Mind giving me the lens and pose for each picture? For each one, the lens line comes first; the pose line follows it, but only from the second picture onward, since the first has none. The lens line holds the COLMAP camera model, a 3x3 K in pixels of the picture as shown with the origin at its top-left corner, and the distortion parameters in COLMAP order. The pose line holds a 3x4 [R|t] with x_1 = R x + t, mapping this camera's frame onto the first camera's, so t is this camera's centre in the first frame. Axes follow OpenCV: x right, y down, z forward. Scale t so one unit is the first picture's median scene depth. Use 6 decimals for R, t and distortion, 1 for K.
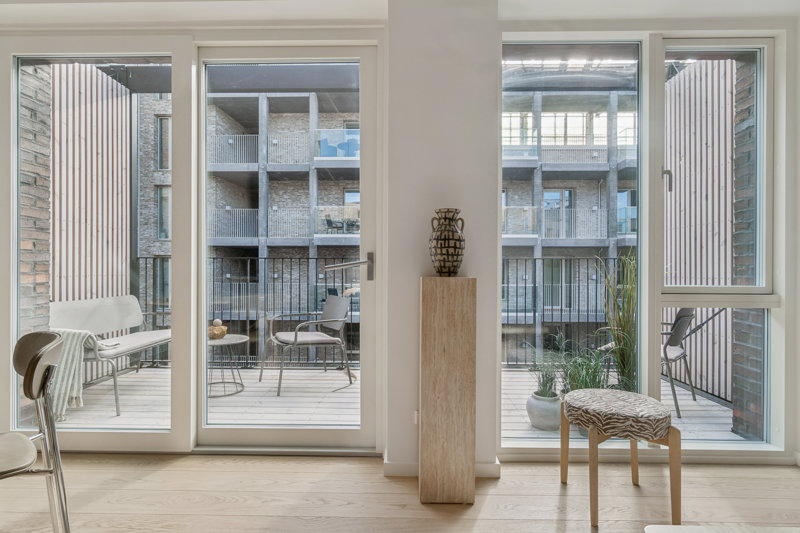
lens RADIAL K [[419.2, 0, 405.1], [0, 419.2, 270.1], [0, 0, 1]] dist [-0.001121, 0.000359]
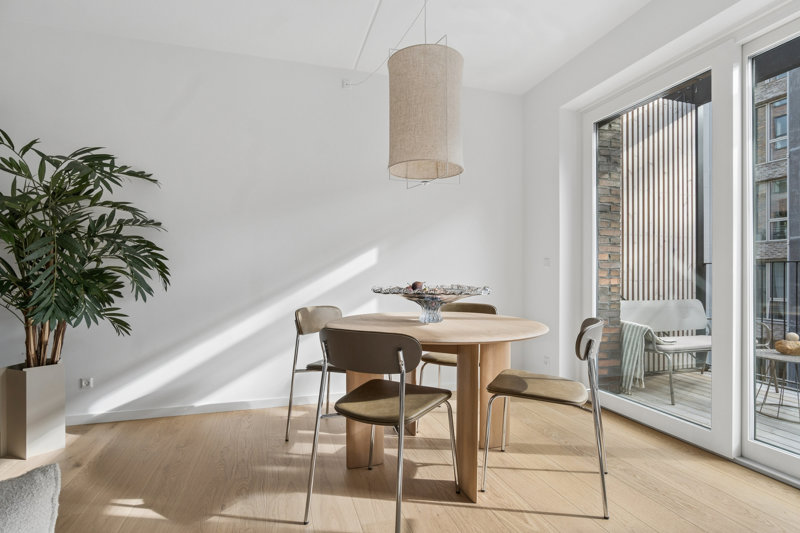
lens RADIAL K [[419.2, 0, 405.1], [0, 419.2, 270.1], [0, 0, 1]] dist [-0.001121, 0.000359]
pose [[0.321475, -0.010714, -0.946858, 0.150636], [-0.001811, 0.999927, -0.011930, 0.000873], [0.946916, 0.005550, 0.321432, -0.041577]]
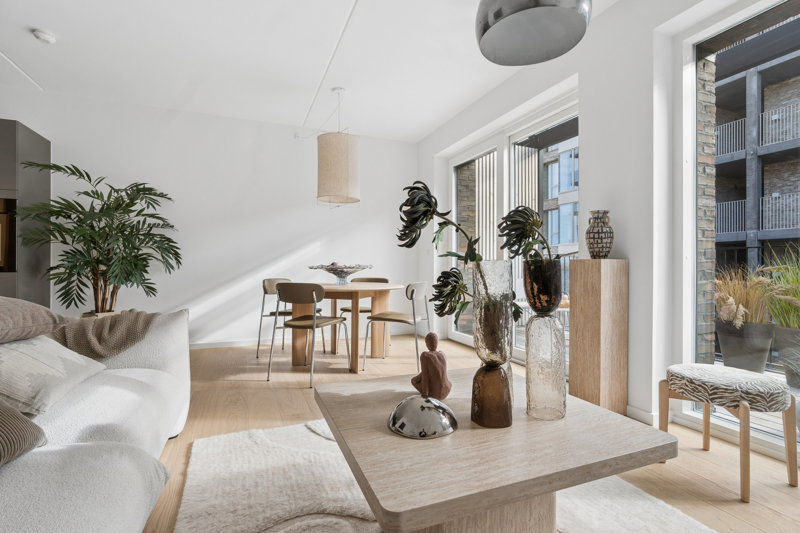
lens RADIAL K [[373.1, 0, 400.0], [0, 373.1, 266.5], [0, 0, 1]] dist [0.000665, -0.000135]
pose [[0.406505, -0.001368, -0.913647, 0.620070], [-0.004079, 0.999986, -0.003312, 0.029775], [0.913639, 0.005073, 0.406494, -0.068390]]
